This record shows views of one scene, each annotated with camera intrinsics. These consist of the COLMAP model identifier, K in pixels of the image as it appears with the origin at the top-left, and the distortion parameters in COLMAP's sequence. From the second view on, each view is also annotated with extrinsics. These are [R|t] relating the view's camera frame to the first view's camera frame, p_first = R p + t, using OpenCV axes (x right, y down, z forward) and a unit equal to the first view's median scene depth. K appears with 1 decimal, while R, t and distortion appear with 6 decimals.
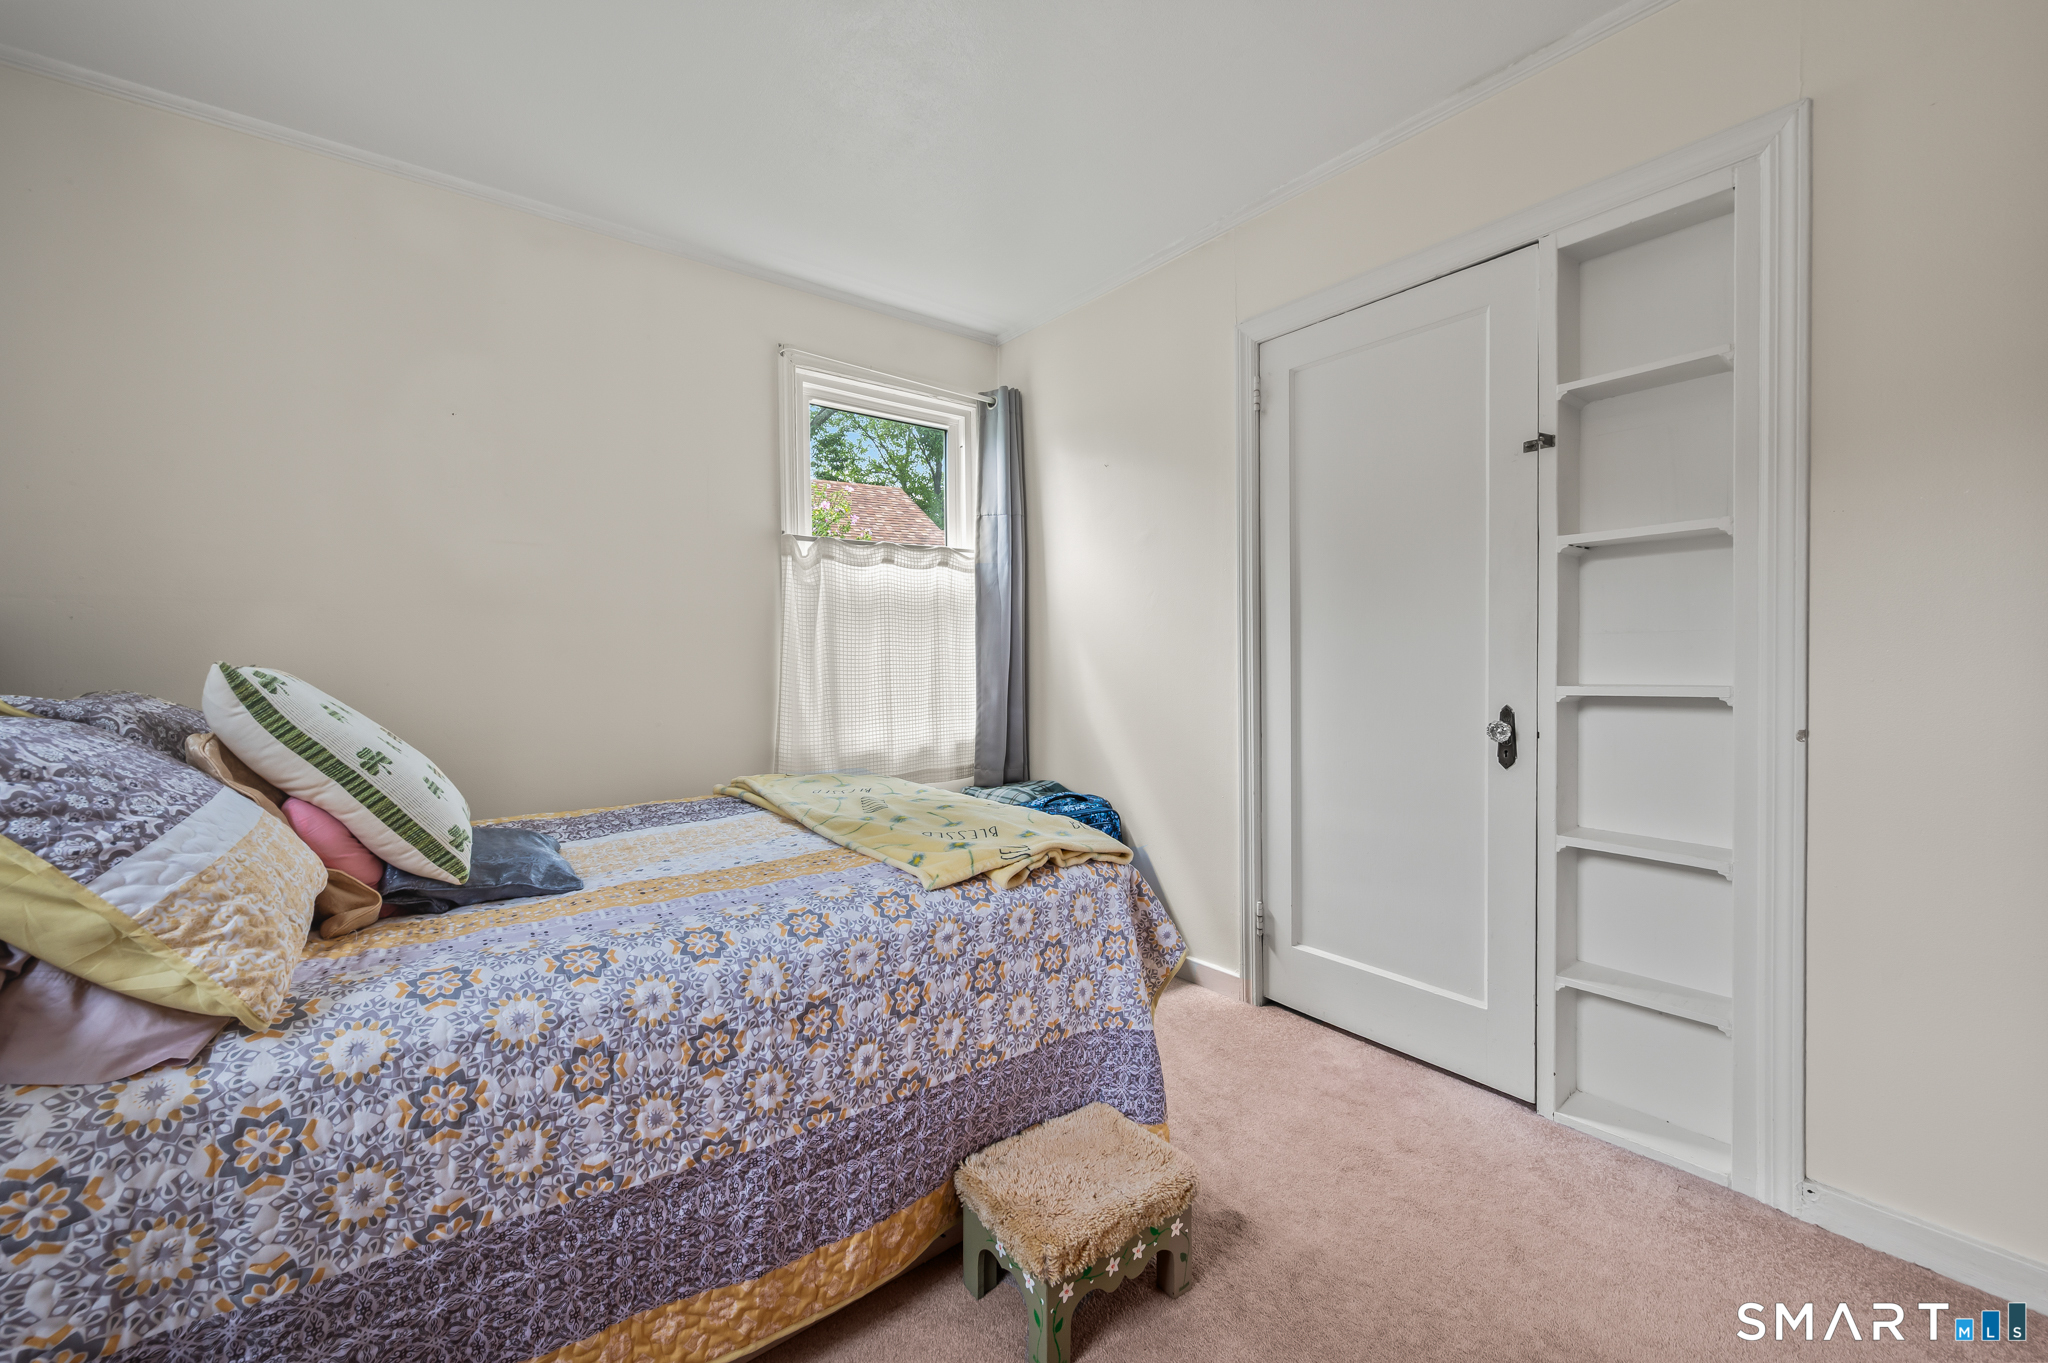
lens RADIAL K [[825.1, 0, 1020.3], [0, 825.1, 669.2], [0, 0, 1]] dist [-0.002627, 0.000883]
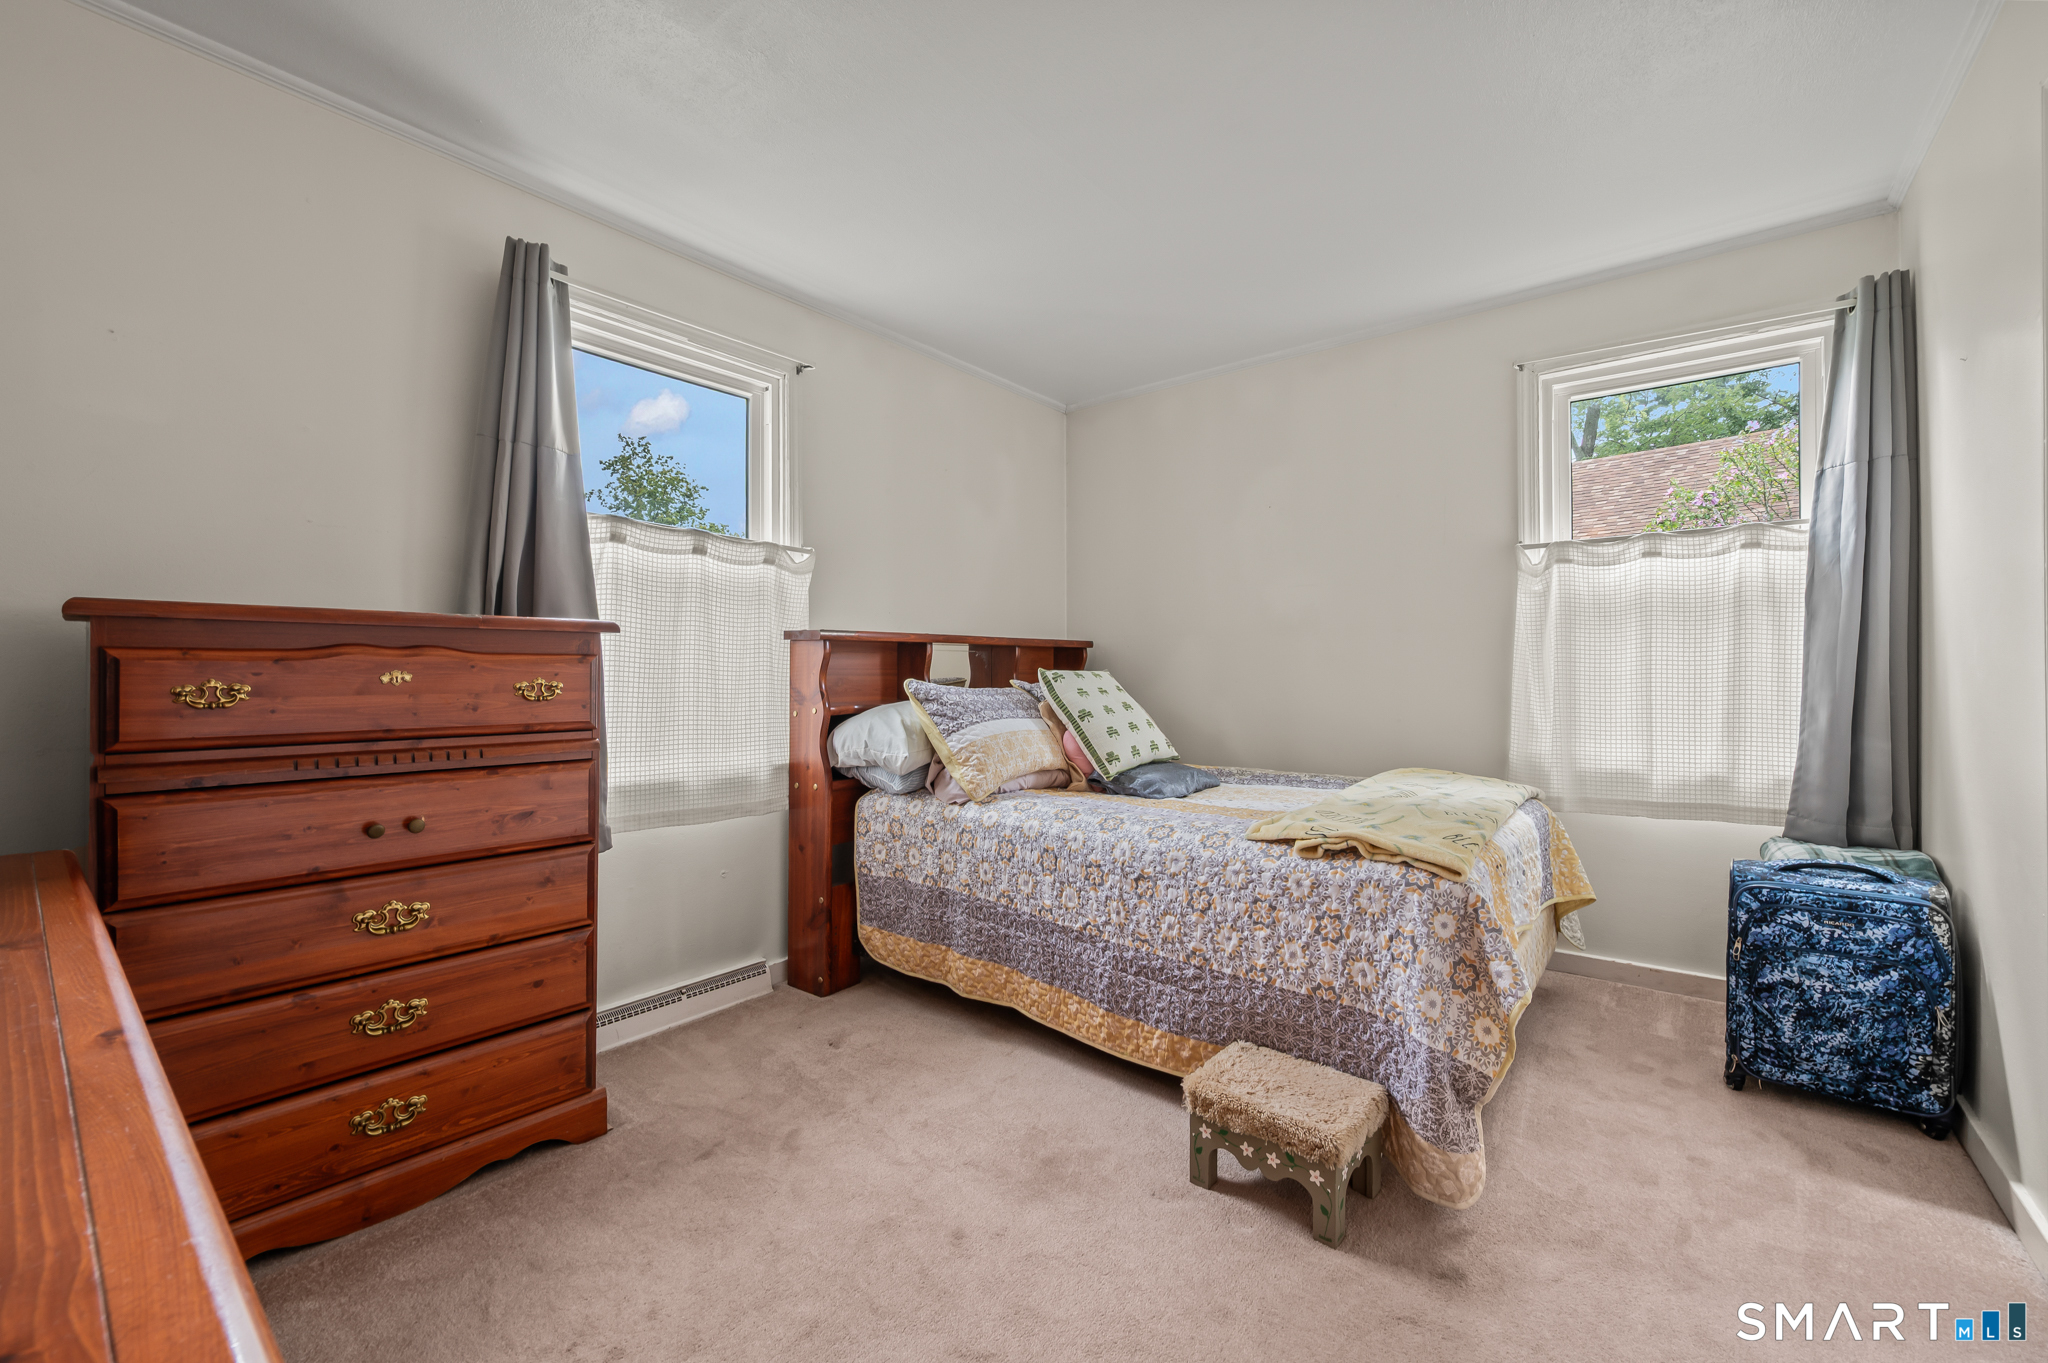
lens RADIAL K [[825.1, 0, 1016.5], [0, 825.1, 671.5], [0, 0, 1]] dist [-0.002627, 0.000883]
pose [[0.209414, 0.009712, -0.977779, 1.230624], [-0.011196, 0.999909, 0.007534, -0.015150], [0.977763, 0.009369, 0.209504, 0.370315]]
